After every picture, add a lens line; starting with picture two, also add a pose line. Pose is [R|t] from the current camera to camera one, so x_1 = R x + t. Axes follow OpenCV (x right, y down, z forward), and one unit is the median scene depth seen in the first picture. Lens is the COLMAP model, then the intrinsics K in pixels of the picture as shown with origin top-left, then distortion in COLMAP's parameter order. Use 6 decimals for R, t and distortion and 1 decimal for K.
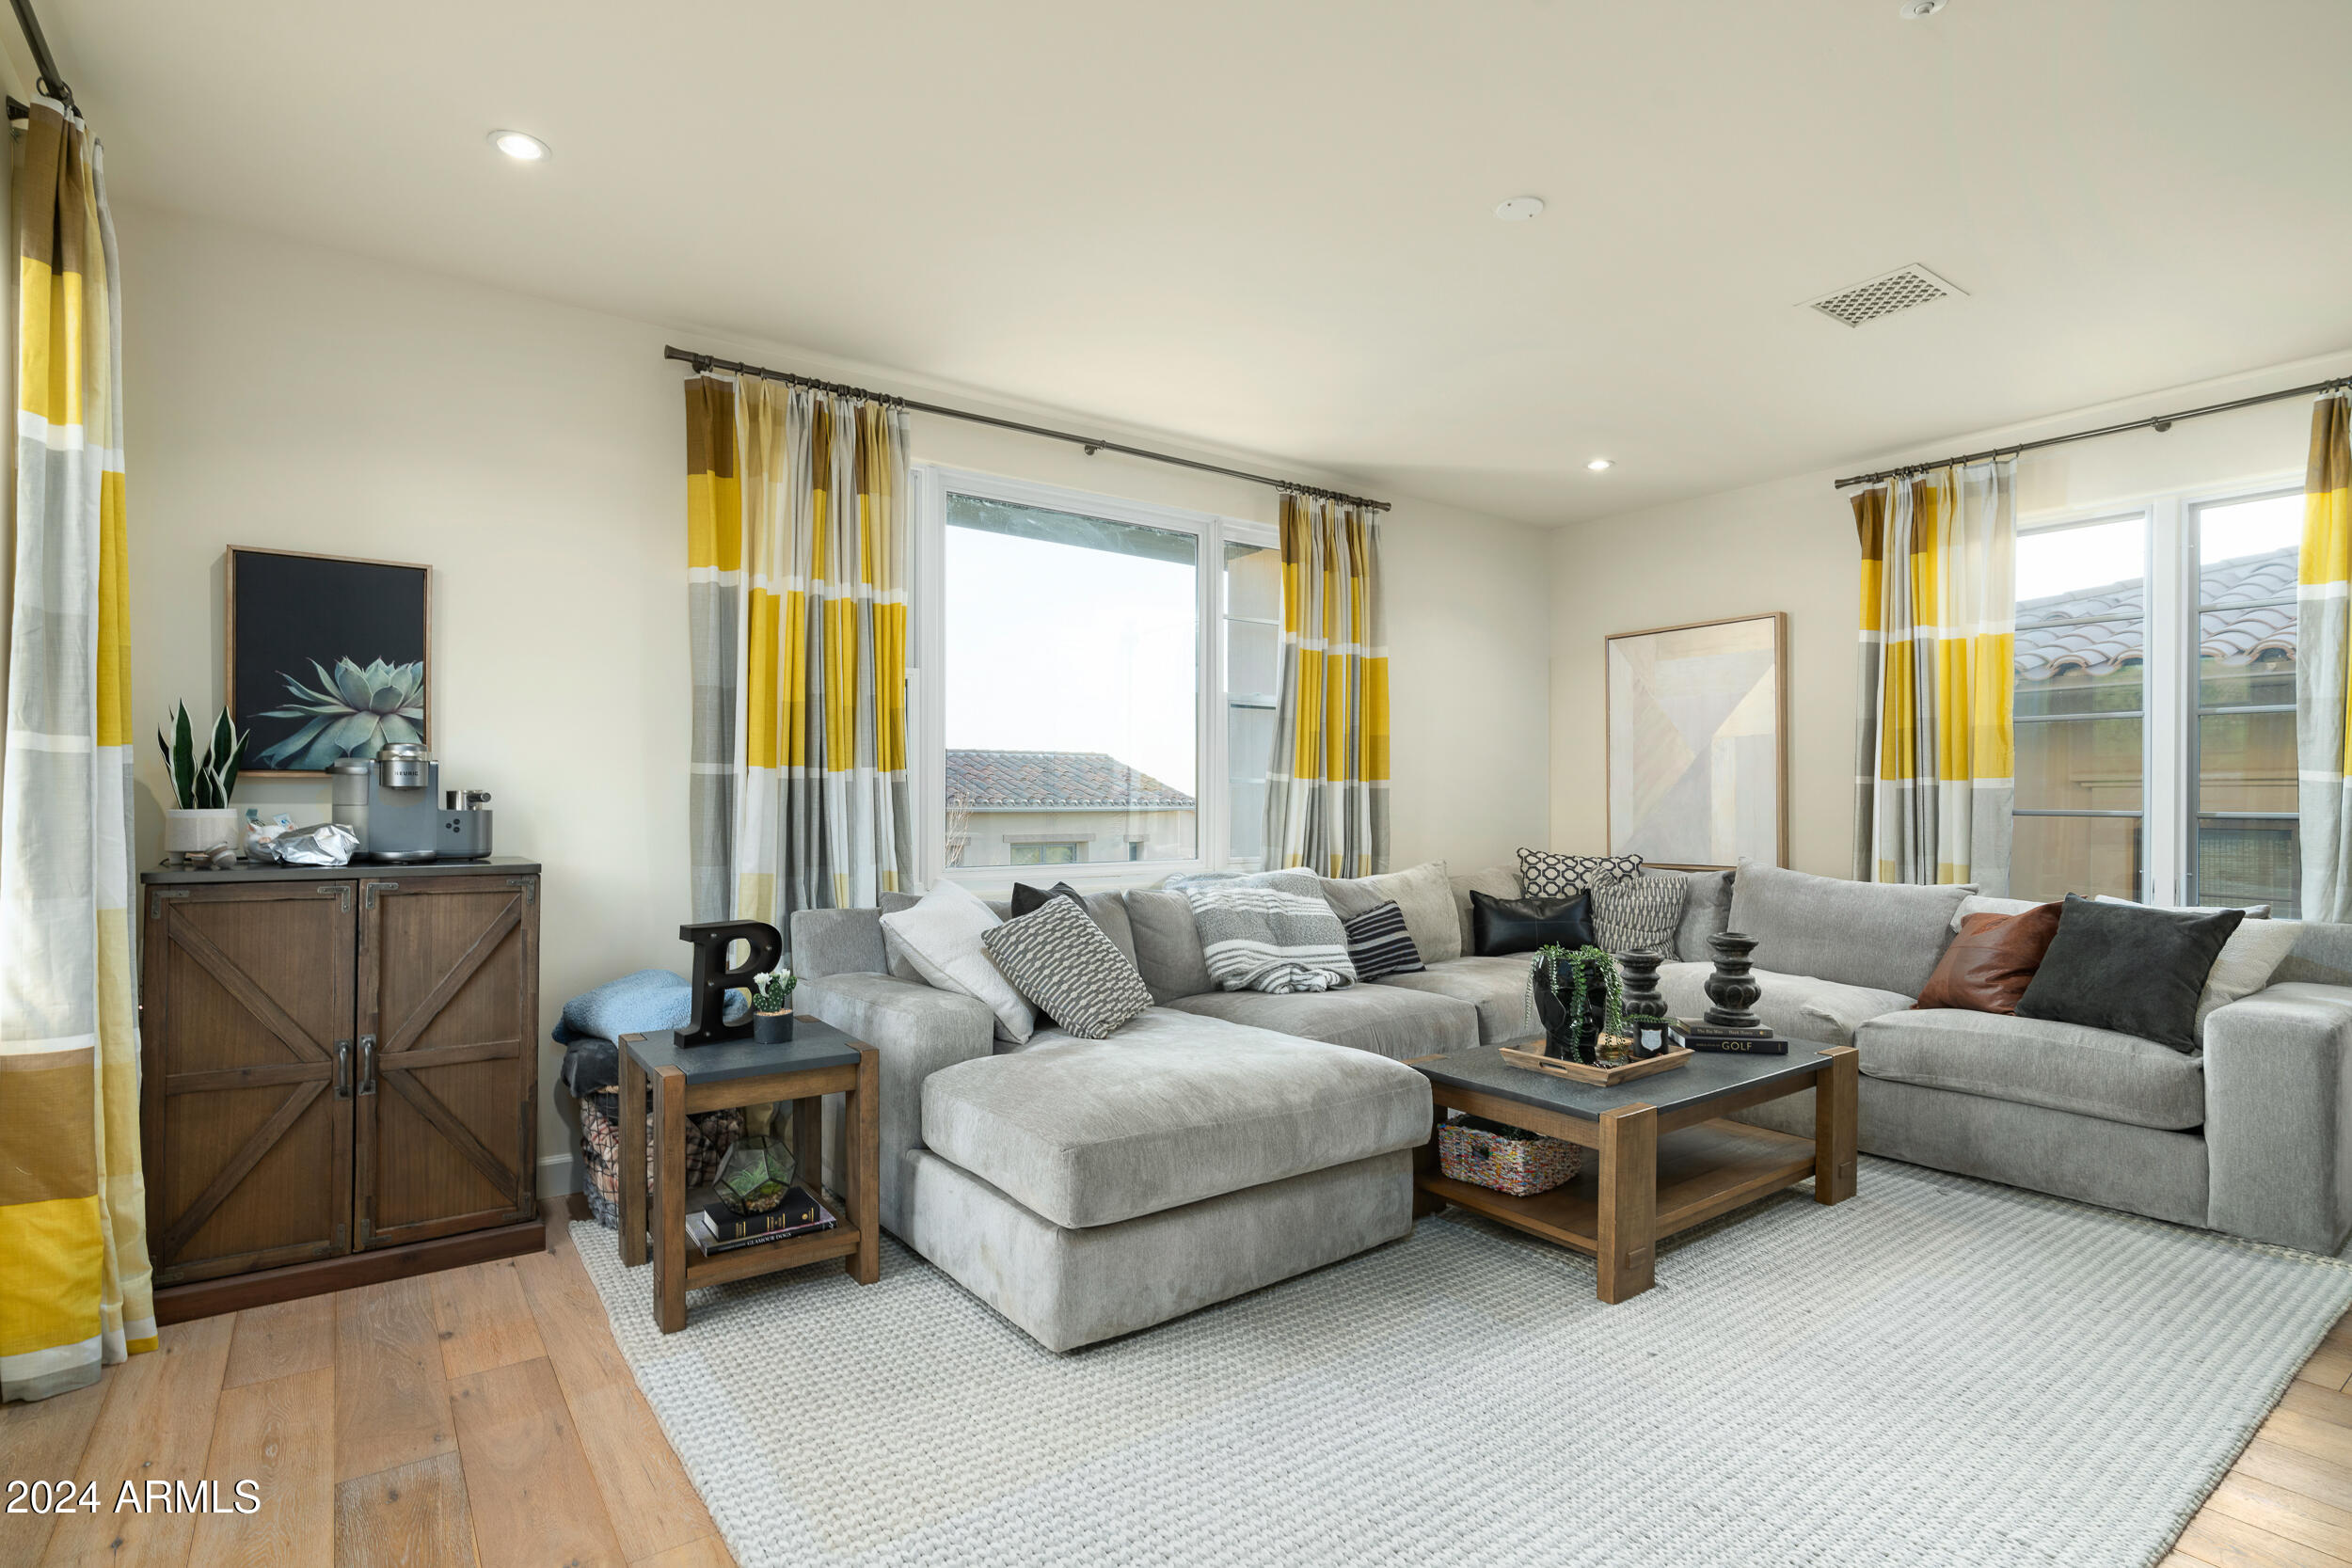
lens RADIAL K [[1150.8, 0, 1172.8], [0, 1150.8, 786.8], [0, 0, 1]] dist [-0.001689, -0.000229]
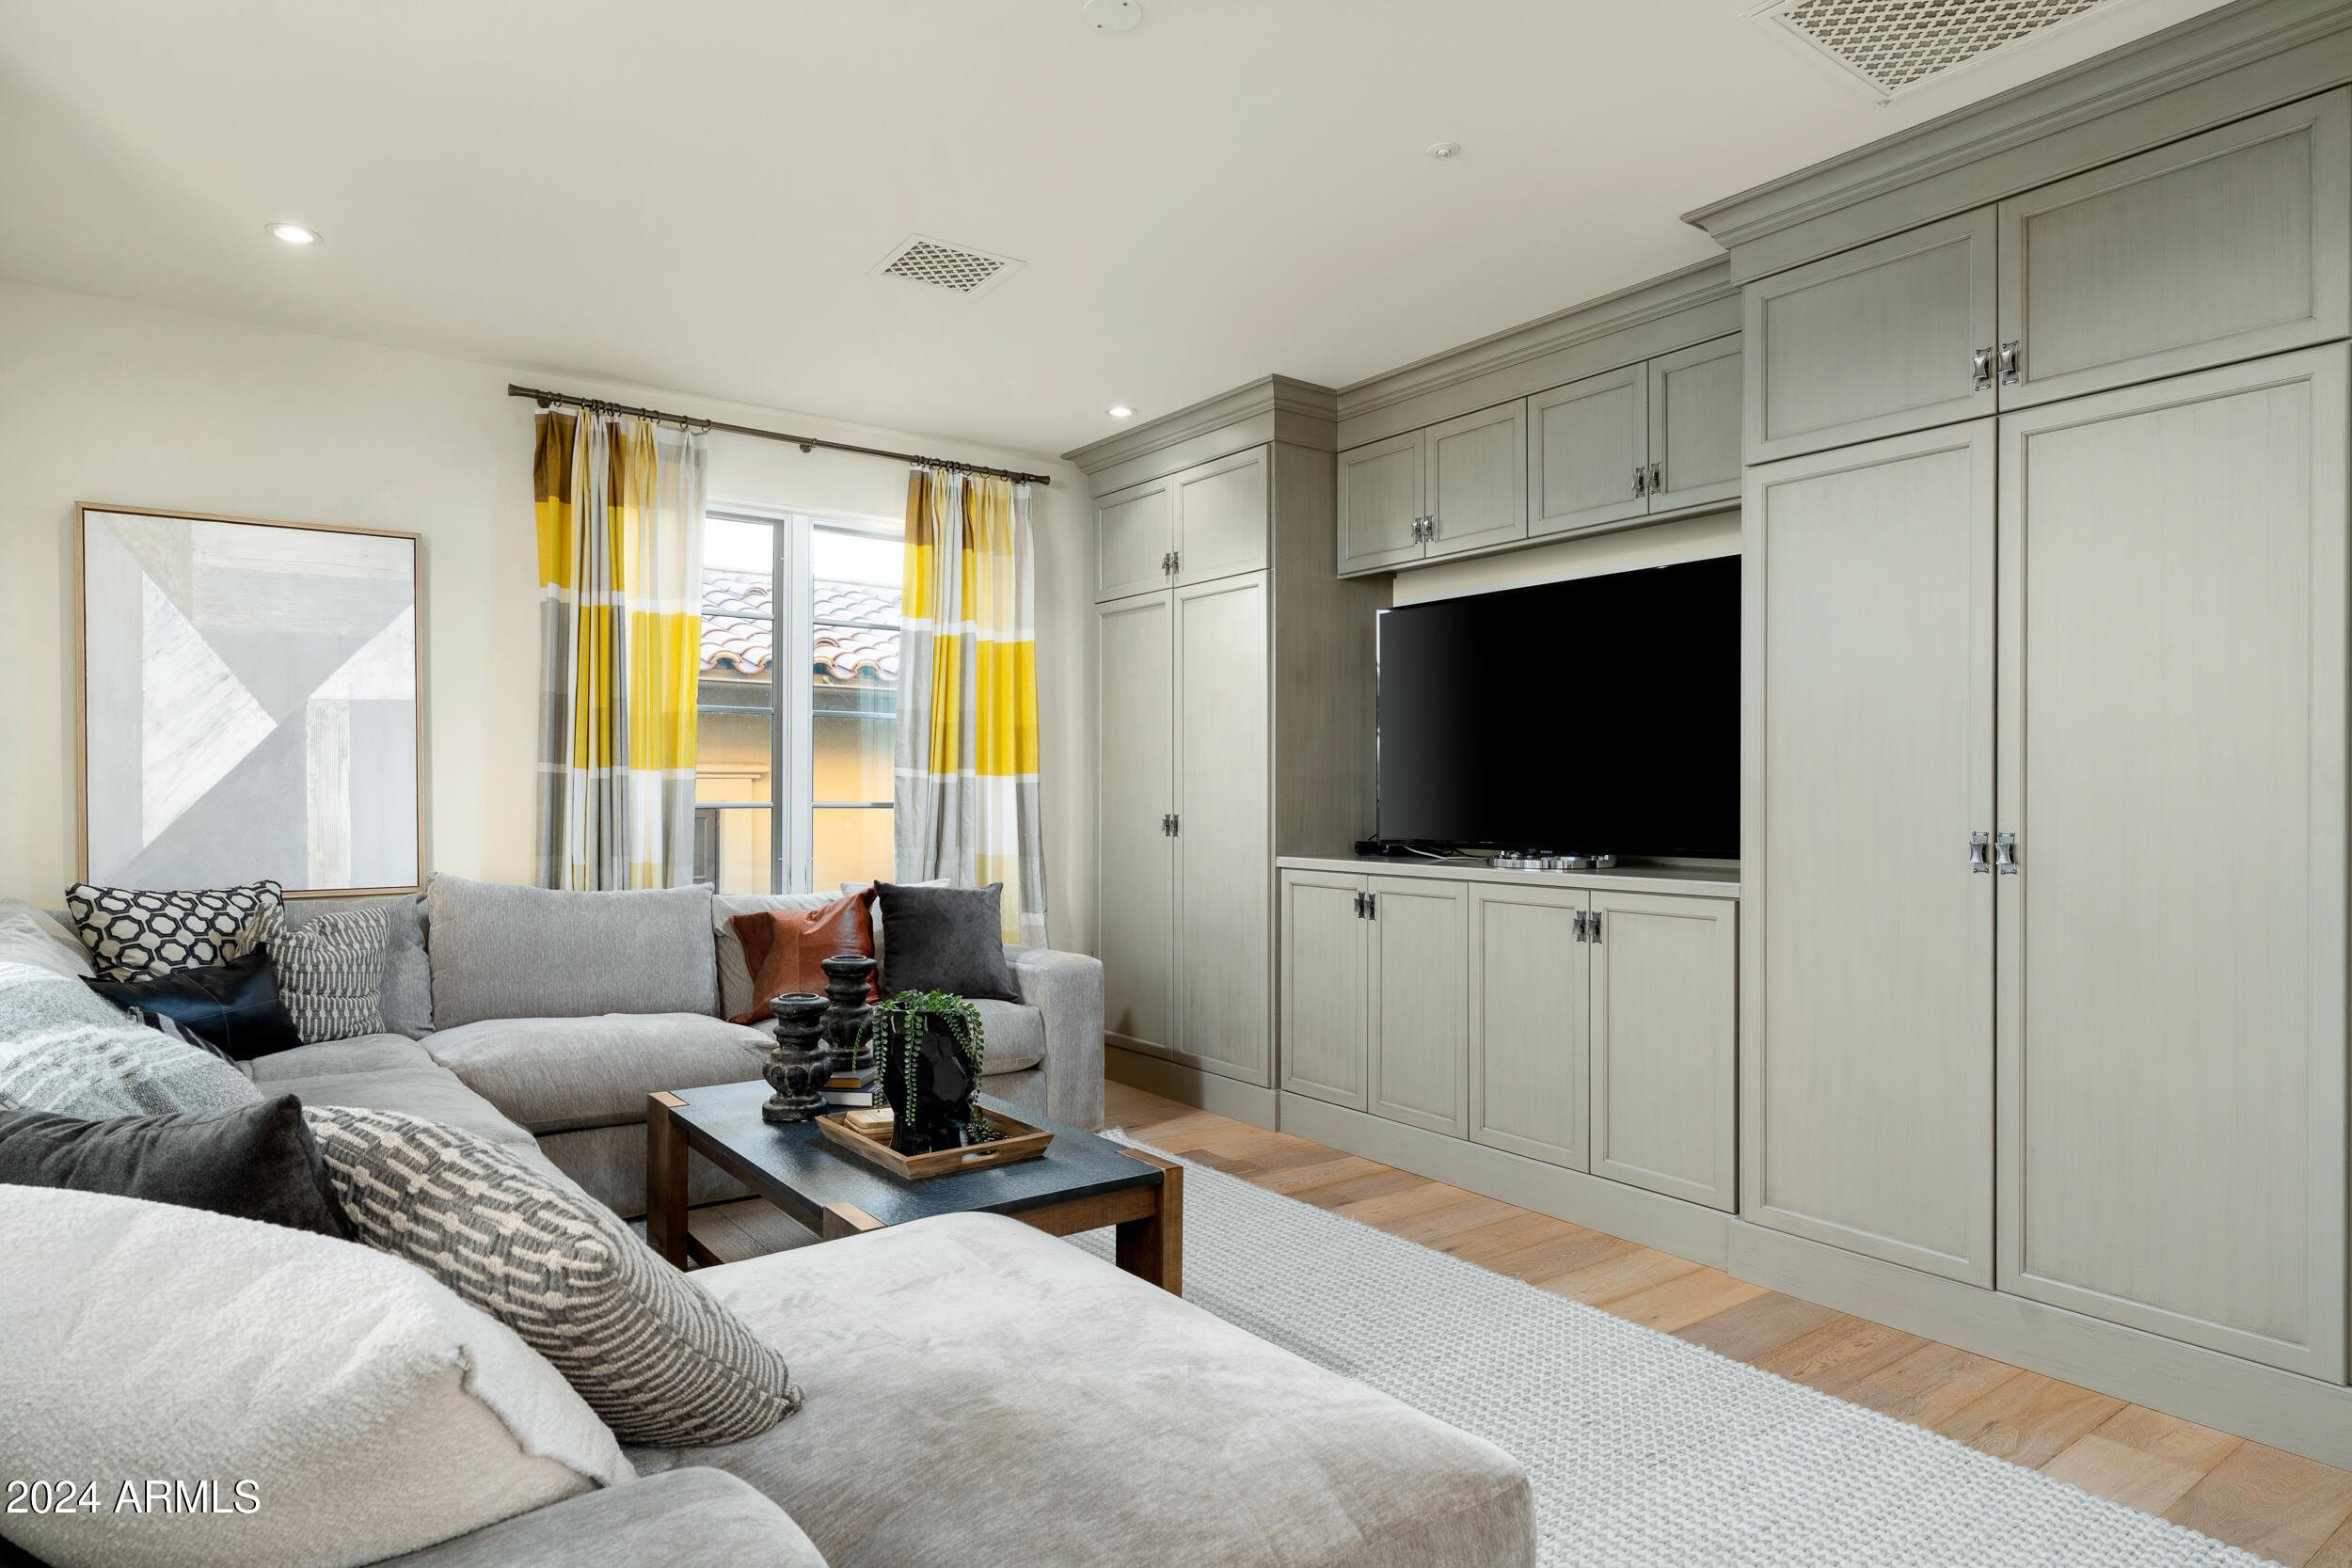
lens RADIAL K [[1337.0, 0, 1171.7], [0, 1337.0, 787.4], [0, 0, 1]] dist [-0.002177, 0.000274]
pose [[0.003800, 0.003362, 0.999987, -0.345247], [-0.014477, 0.999890, -0.003307, 0.004509], [-0.999888, -0.014464, 0.003848, 0.567408]]
